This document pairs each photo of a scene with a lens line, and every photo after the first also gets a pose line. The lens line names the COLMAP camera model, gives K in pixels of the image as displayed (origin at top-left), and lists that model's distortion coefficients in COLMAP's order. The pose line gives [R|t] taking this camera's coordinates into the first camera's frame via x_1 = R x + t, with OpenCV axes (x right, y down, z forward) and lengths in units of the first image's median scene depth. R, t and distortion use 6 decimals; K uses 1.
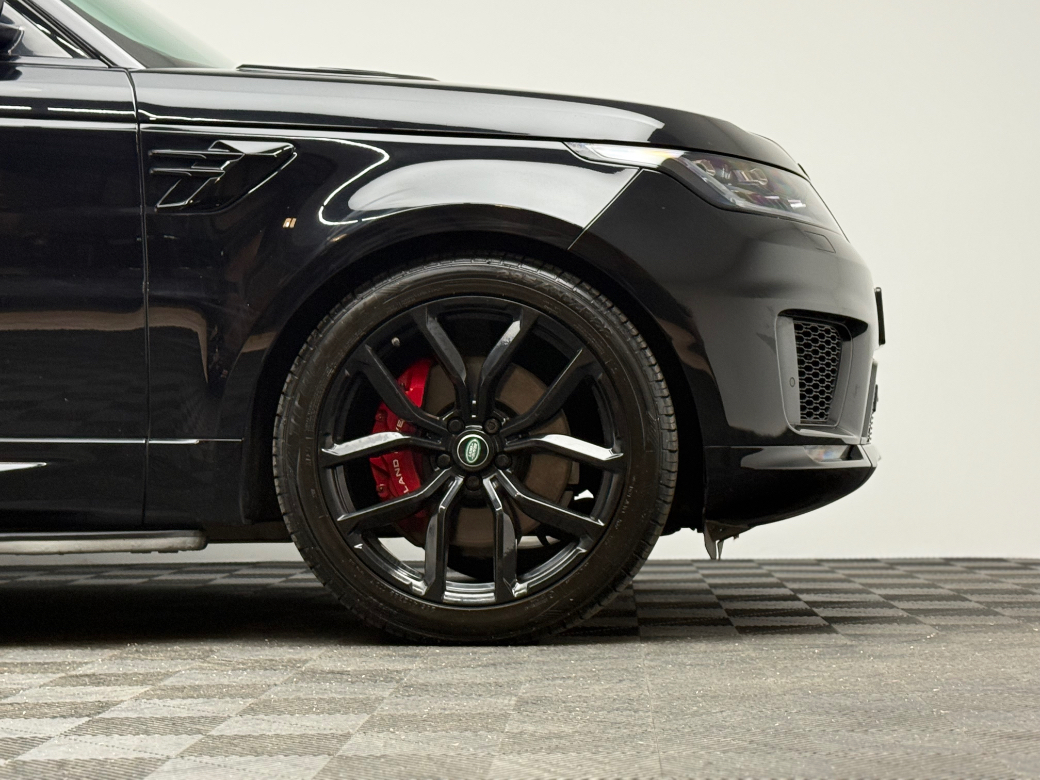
lens RADIAL K [[2023.1, 0, 520.8], [0, 2023.1, 388.9], [0, 0, 1]] dist [0.357305, 0.000000]
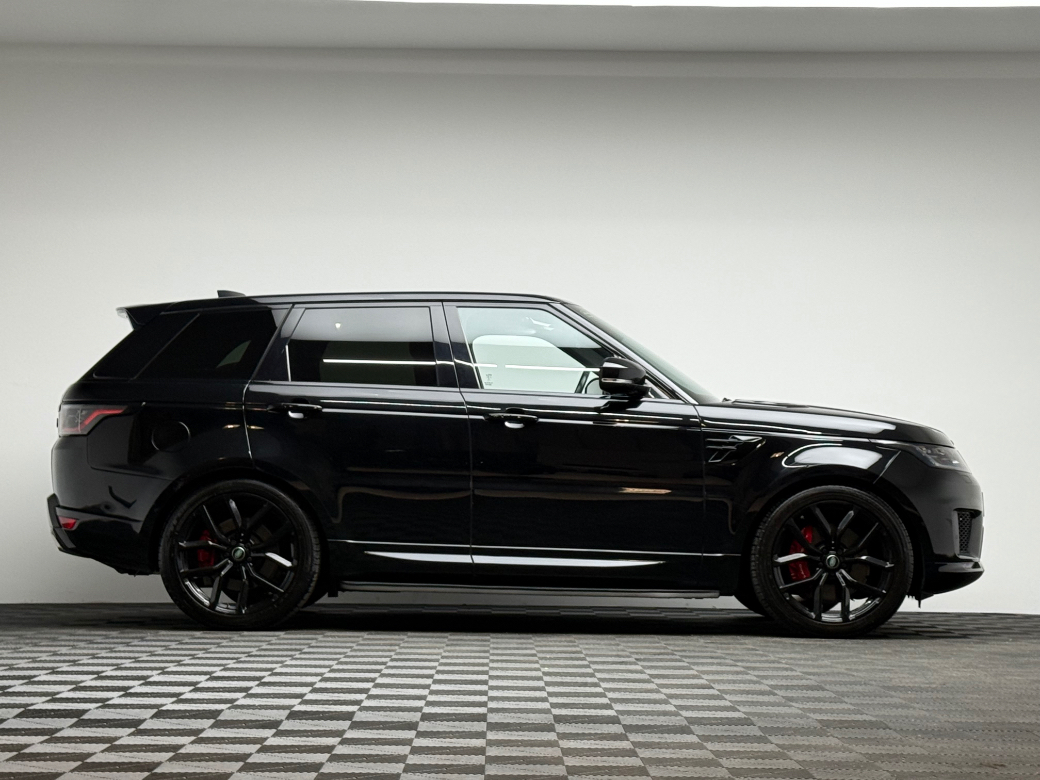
lens RADIAL K [[2163.5, 0, 519.7], [0, 2163.5, 390.3], [0, 0, 1]] dist [-0.026221, 0.000000]
pose [[0.999195, 0.026178, 0.030395, -0.490709], [-0.024876, 0.998789, -0.042458, -0.057338], [-0.031469, 0.041667, 0.998636, -1.647301]]
